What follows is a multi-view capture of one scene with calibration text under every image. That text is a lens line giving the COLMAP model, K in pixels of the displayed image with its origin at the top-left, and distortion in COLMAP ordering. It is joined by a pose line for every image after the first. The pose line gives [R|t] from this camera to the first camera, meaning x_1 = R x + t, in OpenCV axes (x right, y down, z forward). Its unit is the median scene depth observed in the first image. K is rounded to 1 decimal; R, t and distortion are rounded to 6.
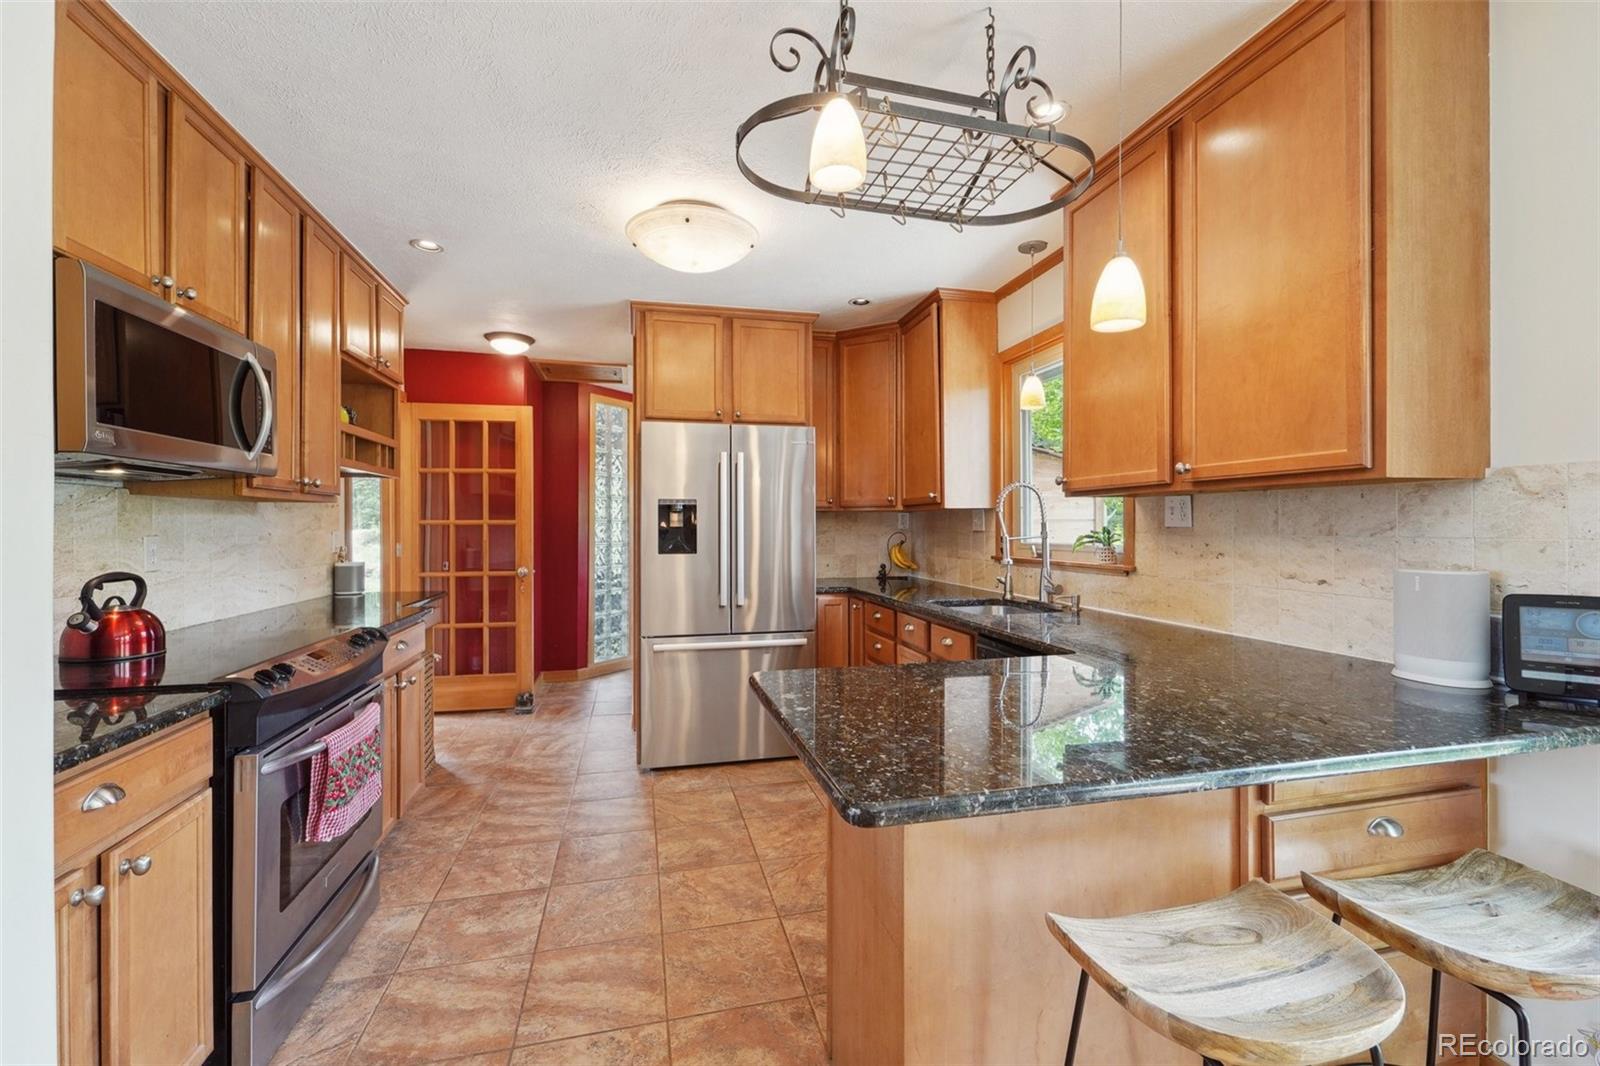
lens RADIAL K [[671.0, 0, 804.3], [0, 671.0, 525.0], [0, 0, 1]] dist [0.001360, 0.000014]
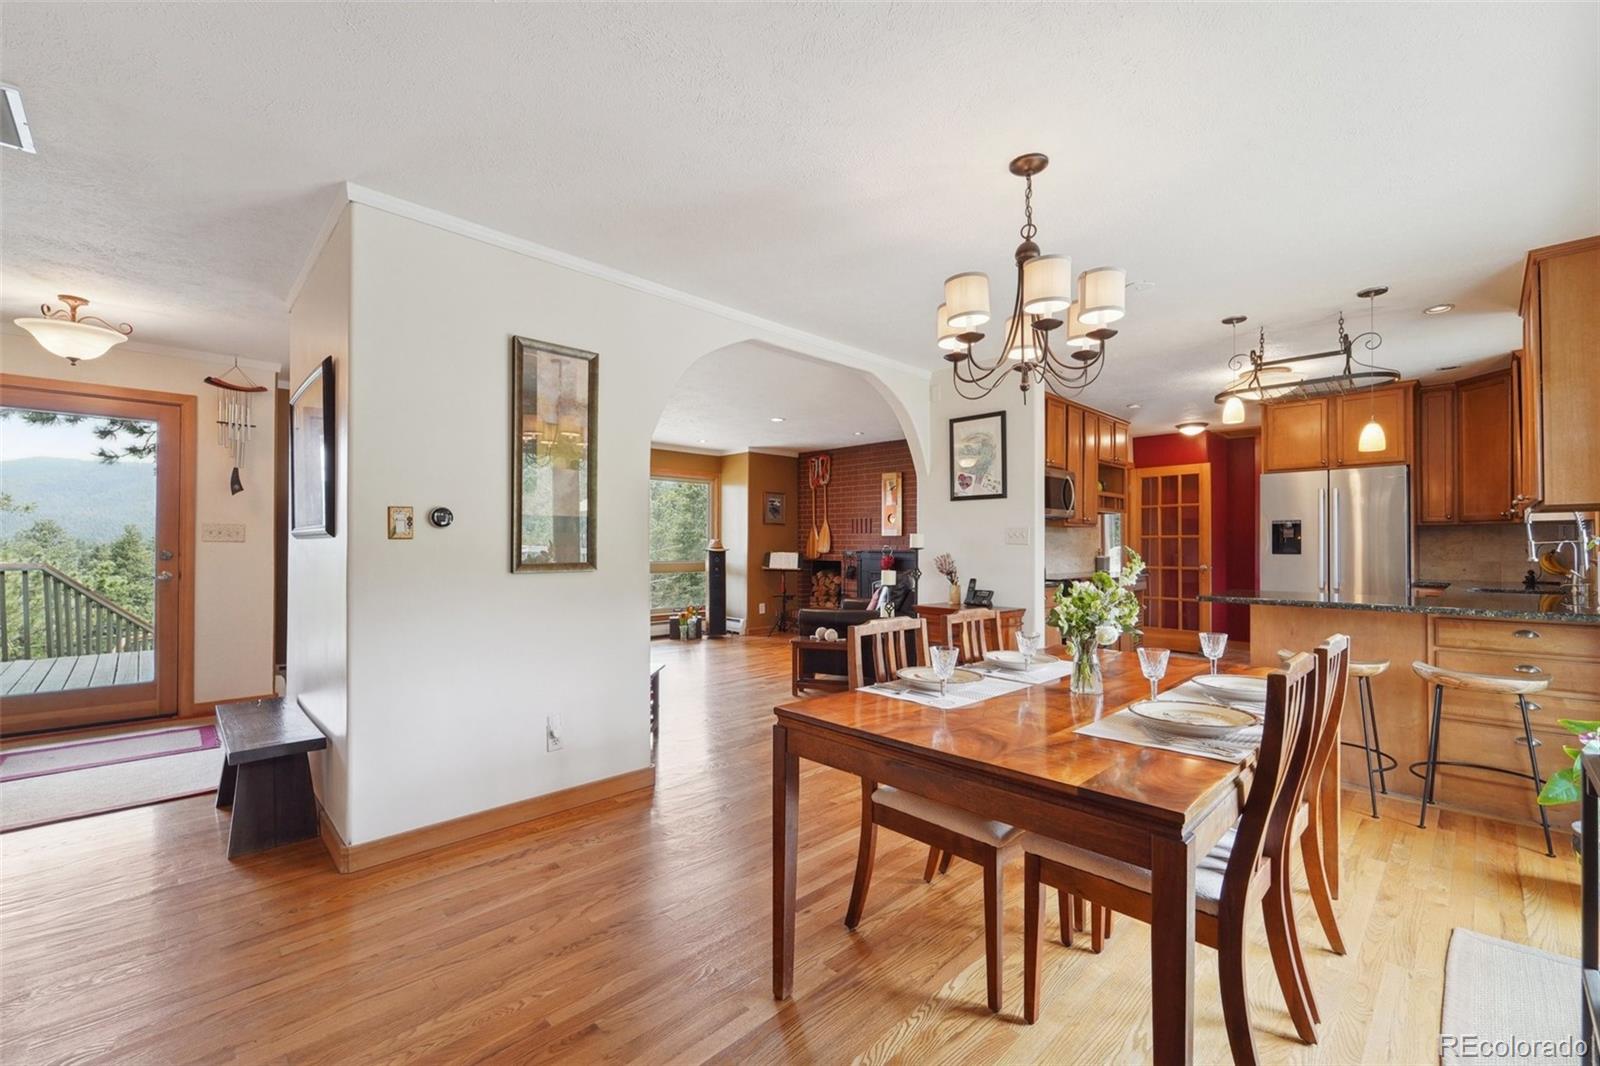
lens RADIAL K [[659.8, 0, 800.0], [0, 659.8, 533.0], [0, 0, 1]] dist [0.010411, -0.004667]
pose [[0.505048, -0.012336, -0.863003, 0.813534], [-0.004333, 0.999849, -0.016829, 0.032735], [0.863080, 0.012239, 0.504918, -1.113136]]
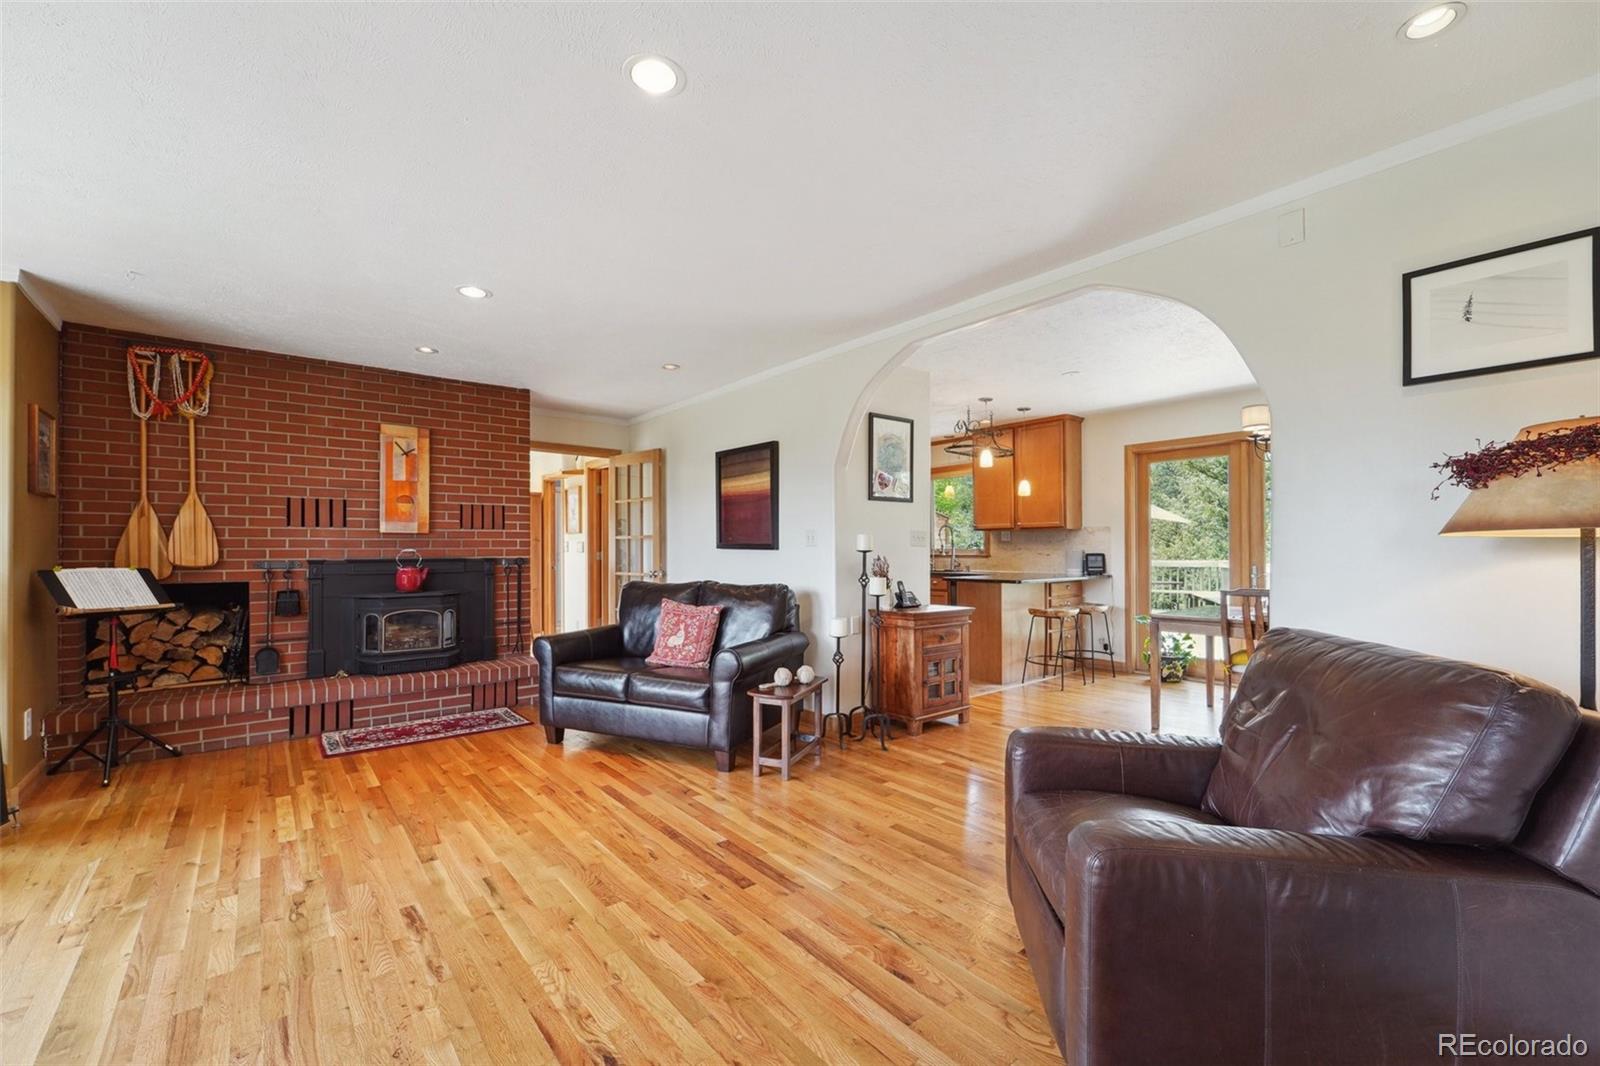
lens RADIAL K [[662.7, 0, 799.5], [0, 662.7, 539.2], [0, 0, 1]] dist [0.004193, -0.000282]
pose [[0.905902, 0.006584, 0.423437, -1.528003], [0.000184, 0.999873, -0.015940, 0.039900], [-0.423488, 0.014518, 0.905786, -1.317905]]
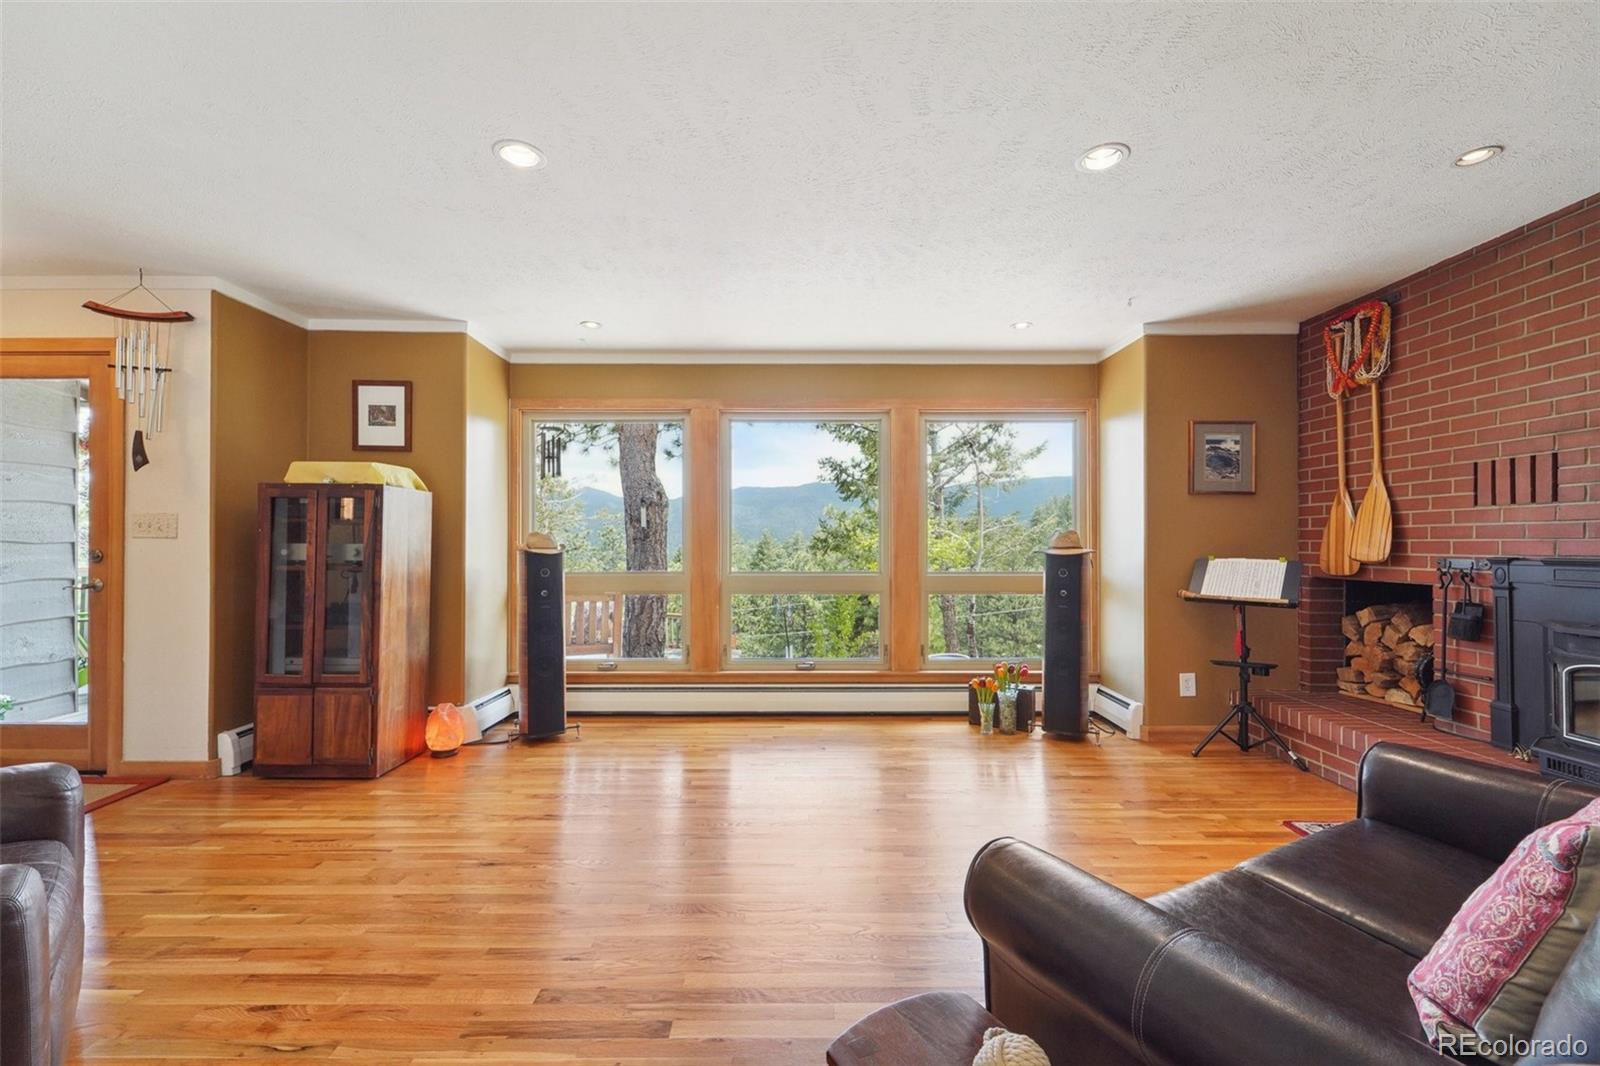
lens RADIAL K [[659.8, 0, 800.0], [0, 659.8, 533.0], [0, 0, 1]] dist [0.010411, -0.004667]
pose [[-0.235963, -0.012116, -0.971687, -0.594346], [-0.000043, 0.999922, -0.012457, 0.039192], [0.971762, -0.002897, -0.235945, -0.024544]]
